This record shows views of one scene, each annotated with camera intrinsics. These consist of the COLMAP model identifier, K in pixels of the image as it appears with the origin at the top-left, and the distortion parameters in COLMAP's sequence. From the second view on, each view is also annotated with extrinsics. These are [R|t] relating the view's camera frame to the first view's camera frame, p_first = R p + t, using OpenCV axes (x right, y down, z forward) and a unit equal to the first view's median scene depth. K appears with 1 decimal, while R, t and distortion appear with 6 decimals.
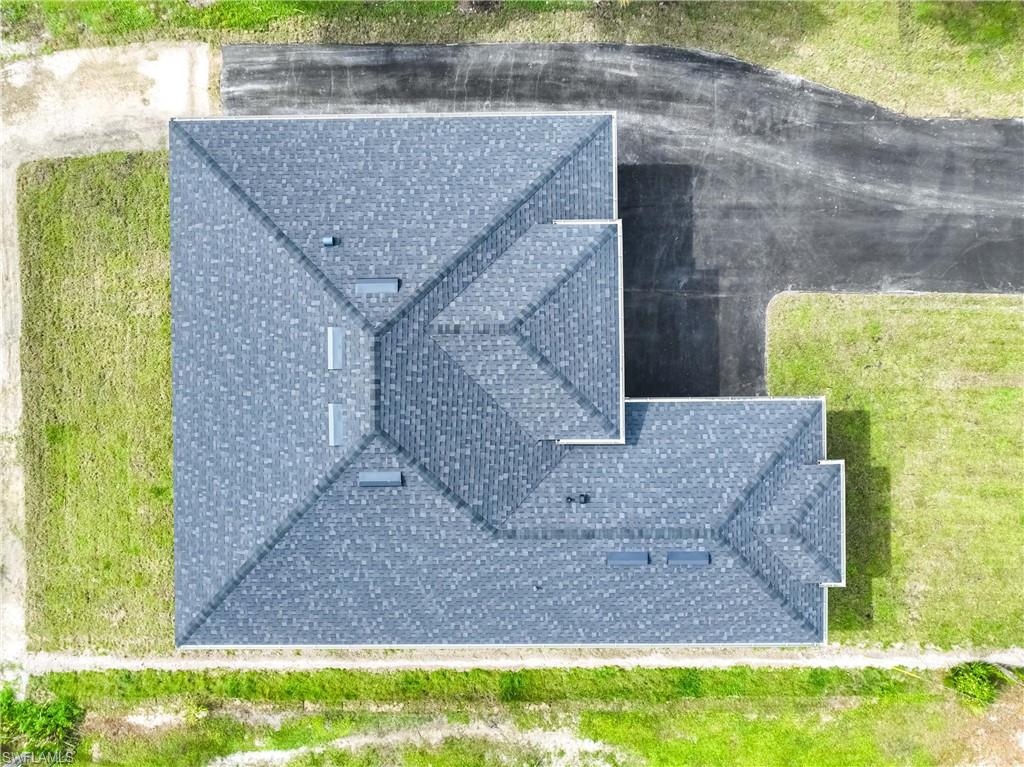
lens RADIAL K [[720.5, 0, 513.2], [0, 720.5, 380.7], [0, 0, 1]] dist [0.003904, 0.011657]
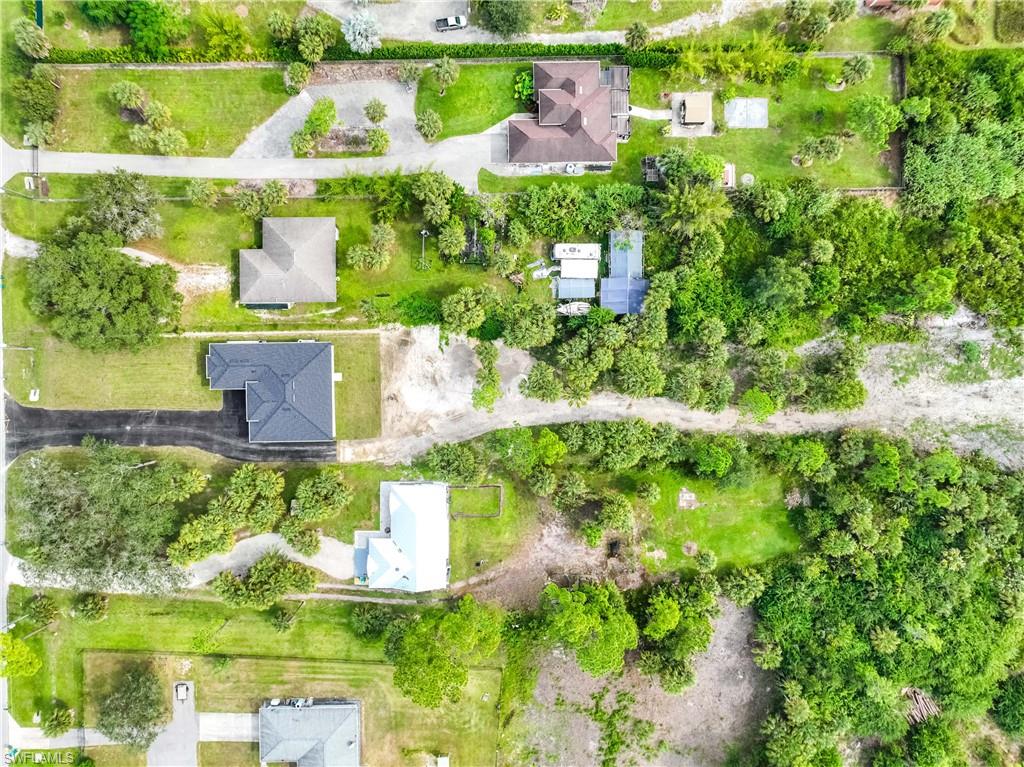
lens RADIAL K [[720.5, 0, 513.2], [0, 720.5, 380.7], [0, 0, 1]] dist [0.003904, 0.011657]
pose [[-0.999637, 0.004132, 0.026629, -1.699673], [-0.004681, -0.999777, -0.020568, 0.164812], [0.026538, -0.020686, 0.999434, -3.722130]]
